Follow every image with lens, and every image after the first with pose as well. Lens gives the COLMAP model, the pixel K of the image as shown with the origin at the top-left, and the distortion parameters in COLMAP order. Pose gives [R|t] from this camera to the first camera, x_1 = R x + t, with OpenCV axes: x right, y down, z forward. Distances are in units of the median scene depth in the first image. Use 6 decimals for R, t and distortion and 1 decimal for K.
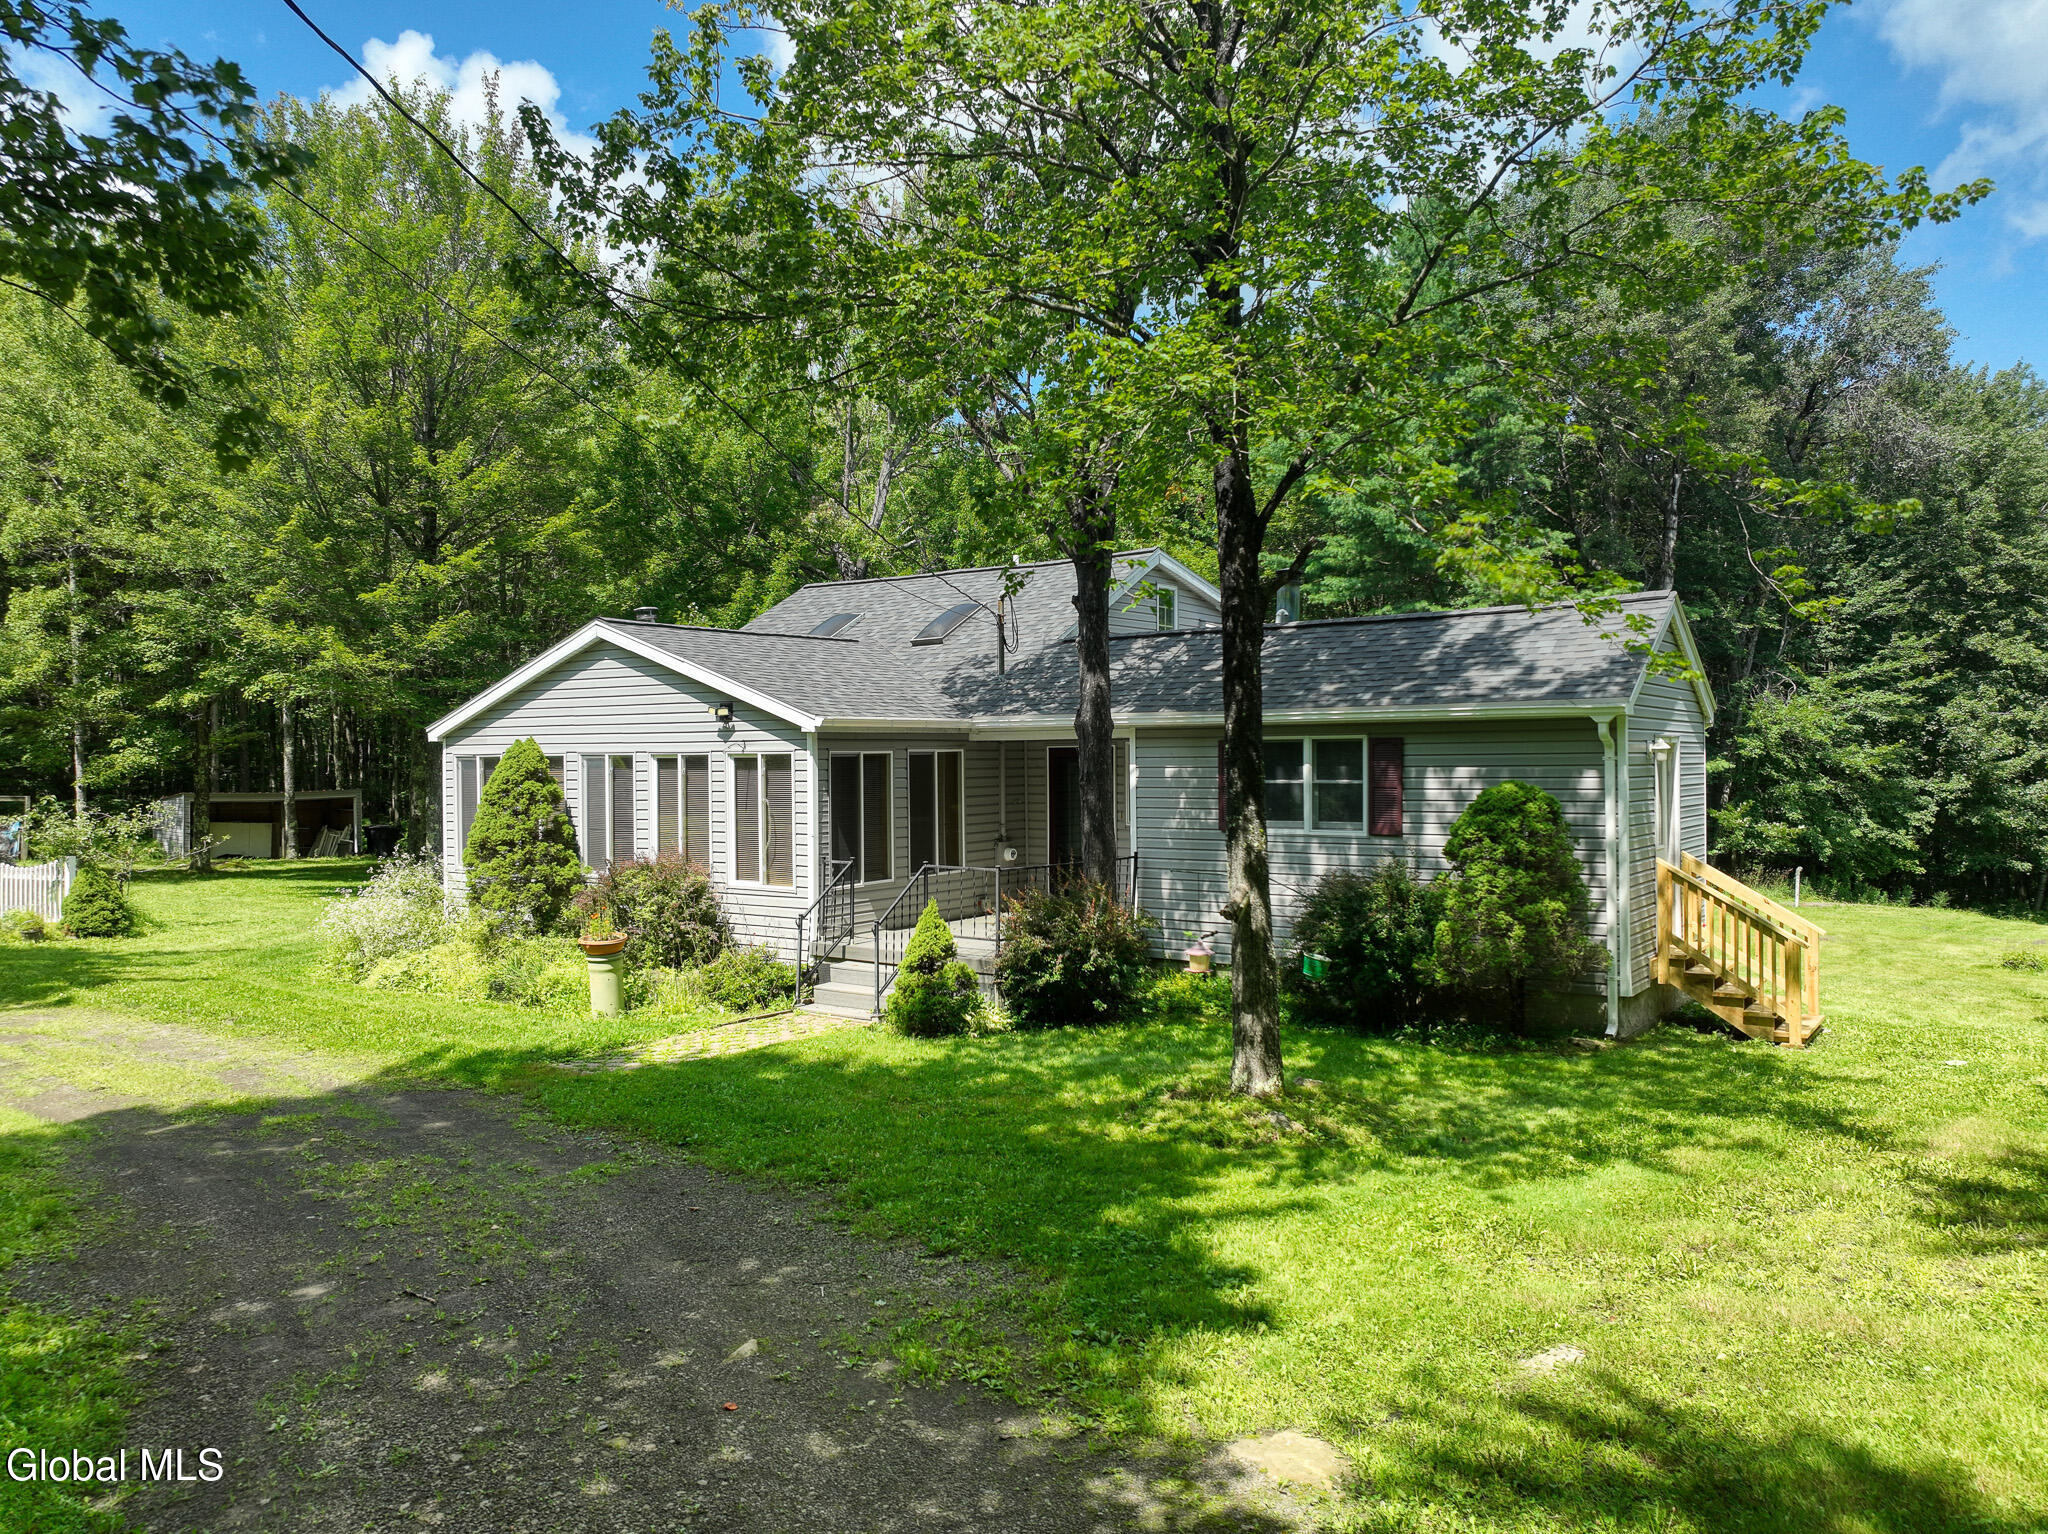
lens RADIAL K [[1434.2, 0, 1032.3], [0, 1434.2, 776.2], [0, 0, 1]] dist [-0.001623, 0.017500]
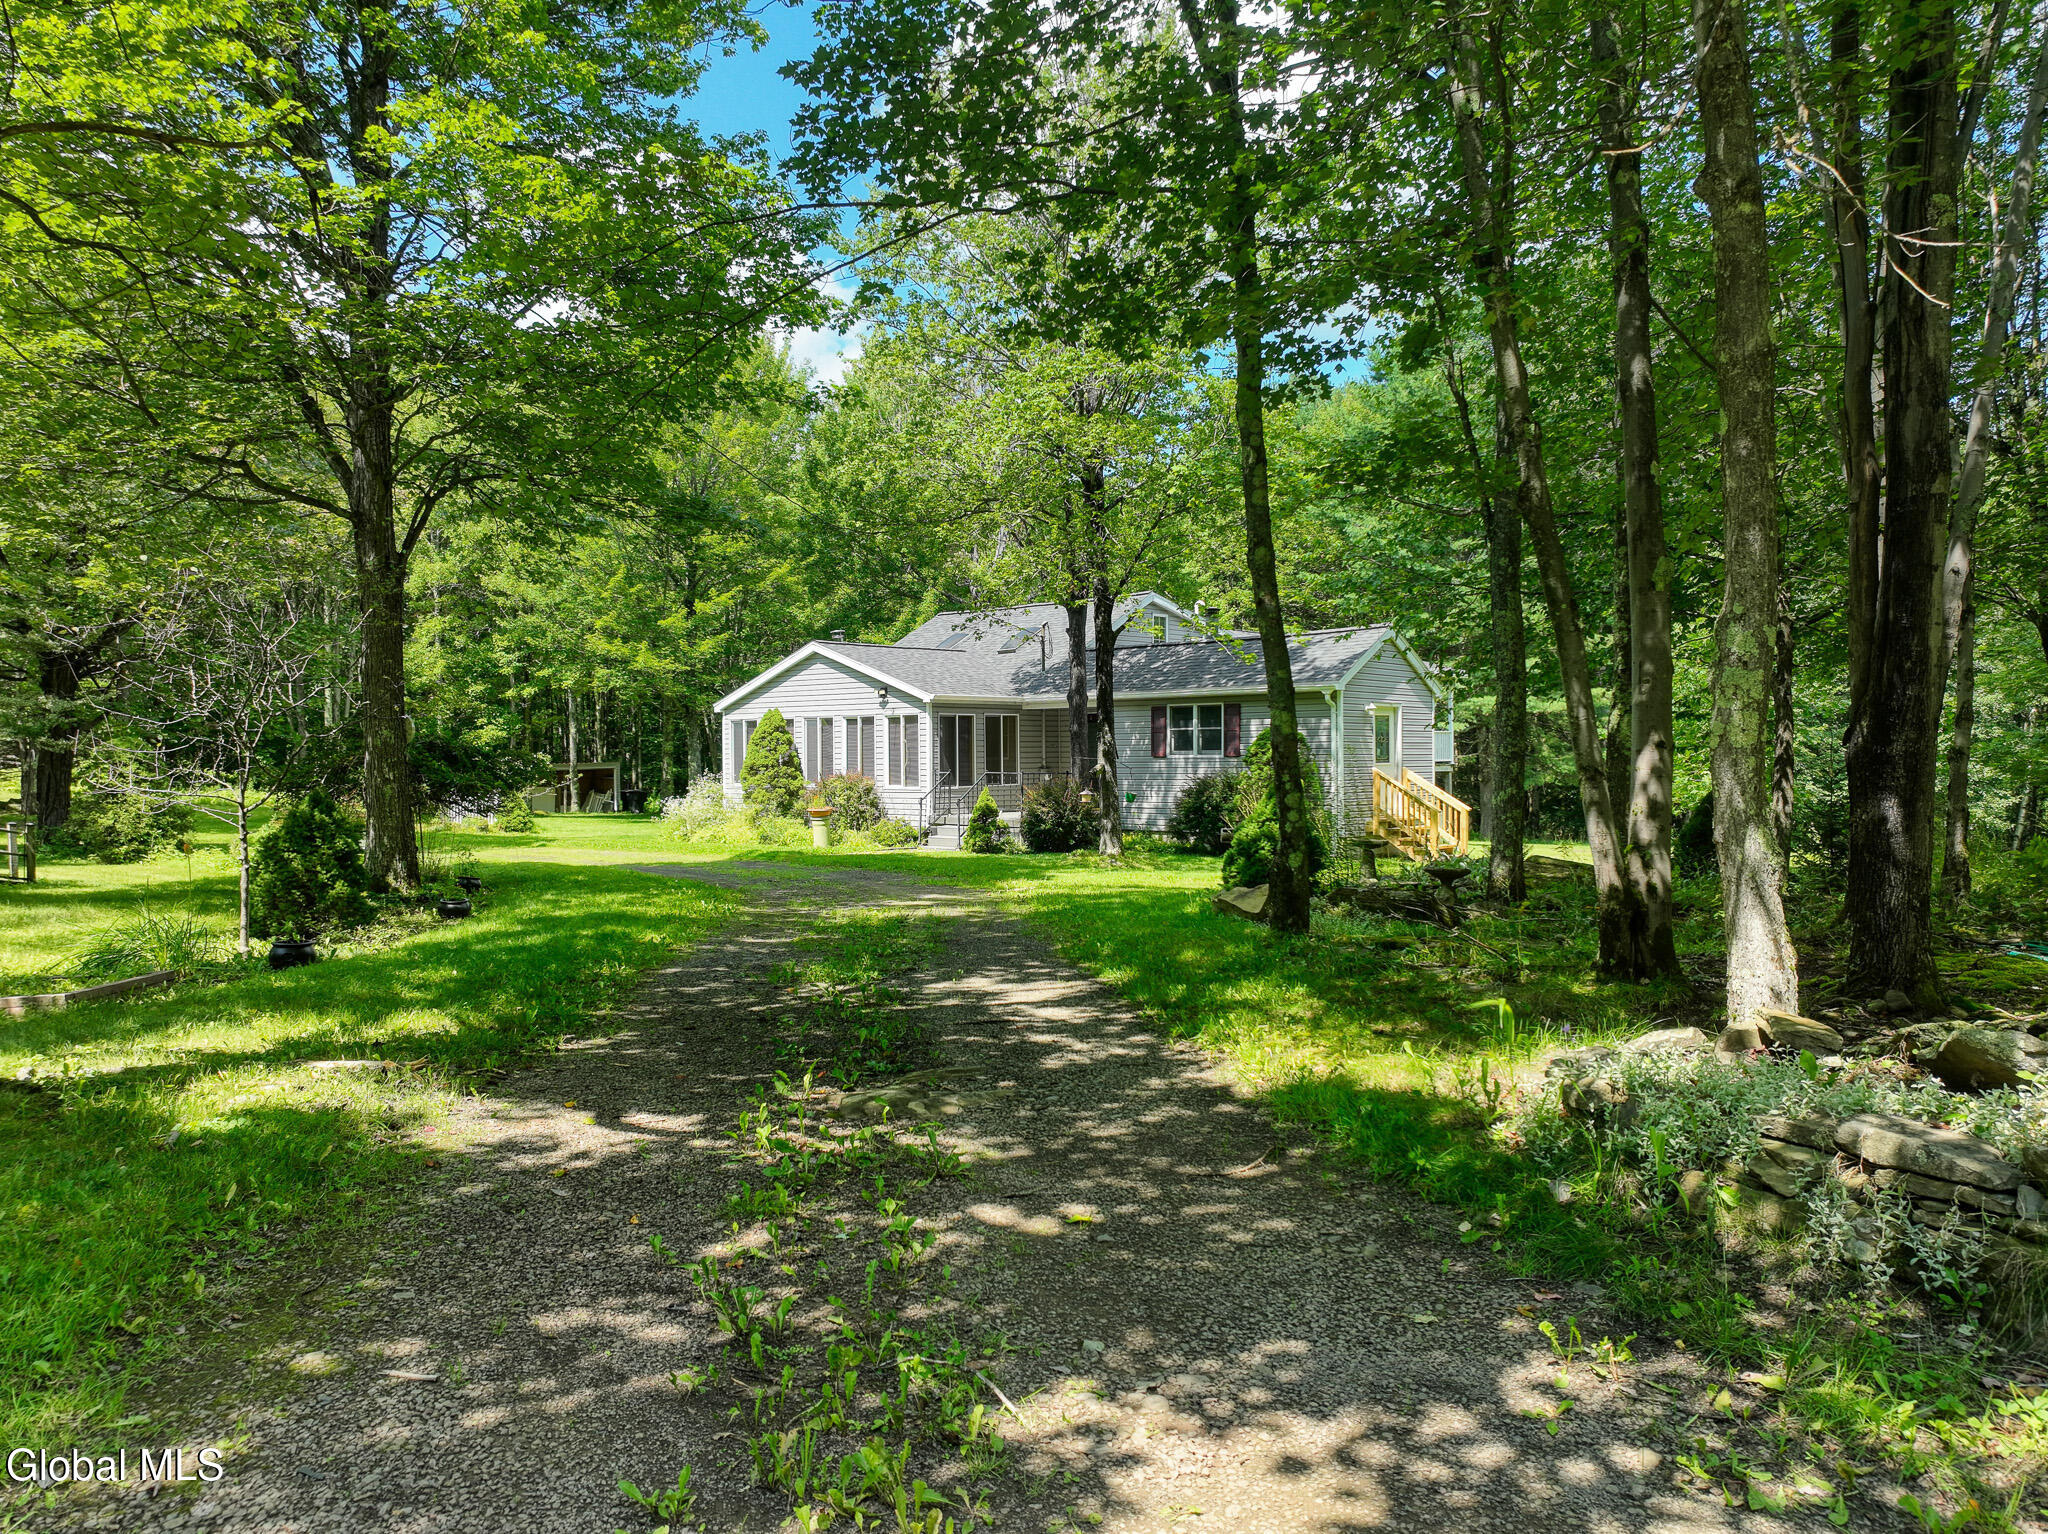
lens RADIAL K [[1434.2, 0, 1032.3], [0, 1434.2, 776.2], [0, 0, 1]] dist [-0.001623, 0.017500]
pose [[0.992749, 0.002274, -0.120181, 0.185447], [-0.002012, 0.999995, 0.002298, 0.054983], [0.120186, -0.002039, 0.992749, -0.754993]]
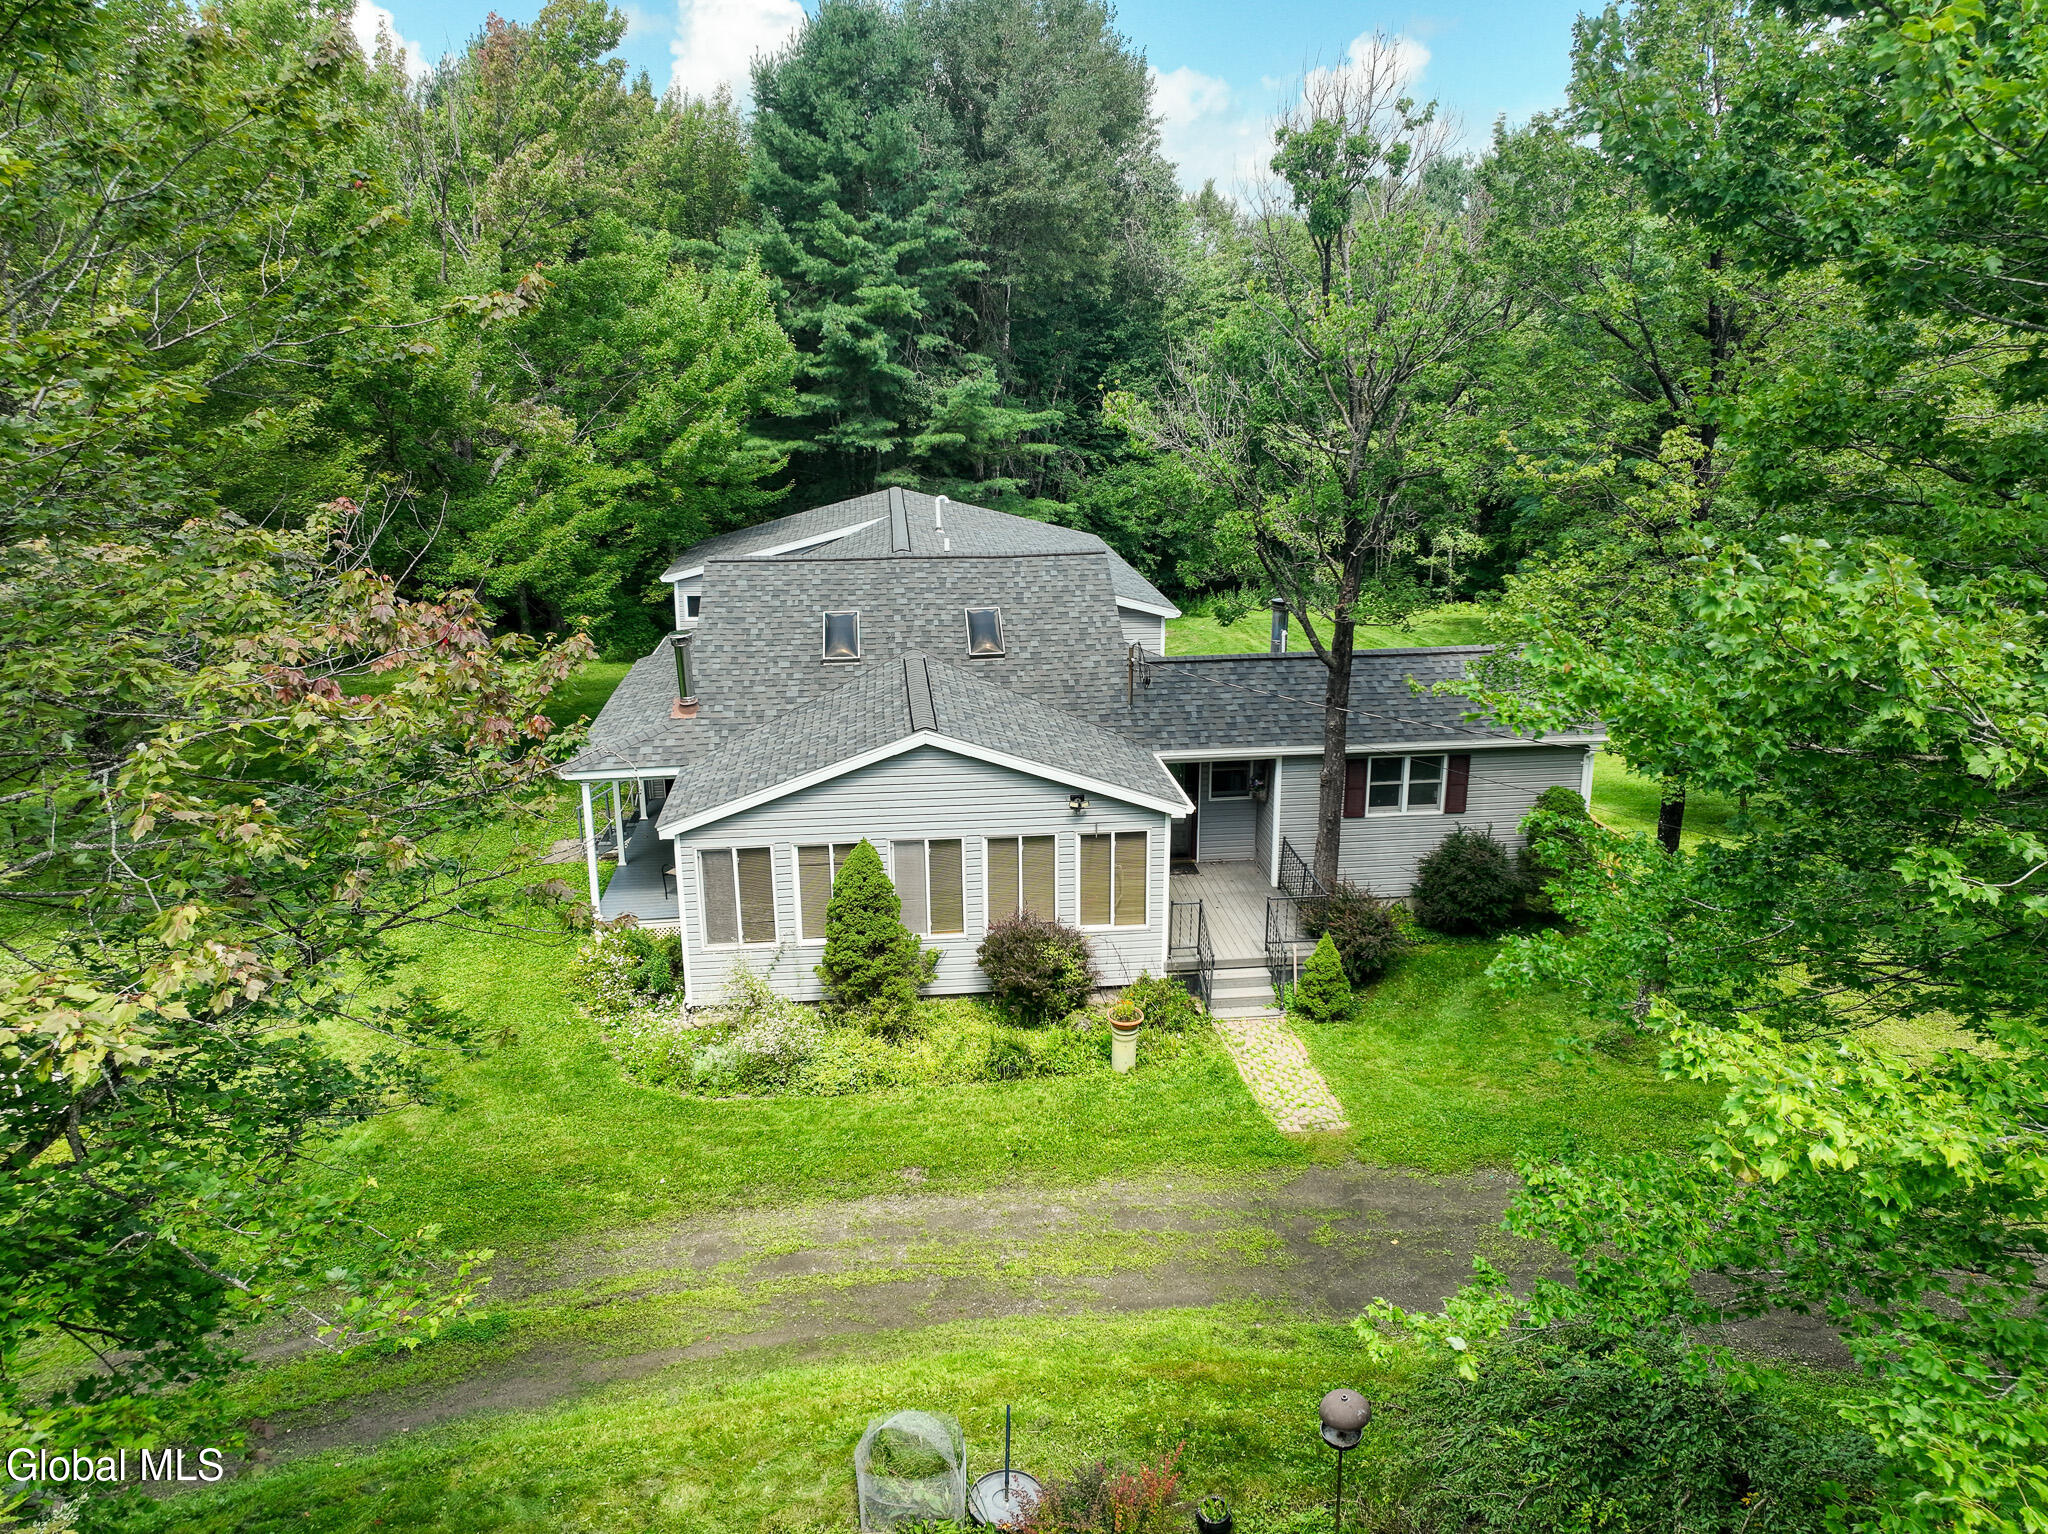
lens RADIAL K [[1434.2, 0, 1032.3], [0, 1434.2, 776.2], [0, 0, 1]] dist [-0.001623, 0.017500]
pose [[0.741180, -0.192775, 0.643032, -1.002311], [0.009874, 0.960908, 0.276691, -0.395479], [-0.671234, -0.198728, 0.714110, 0.144277]]
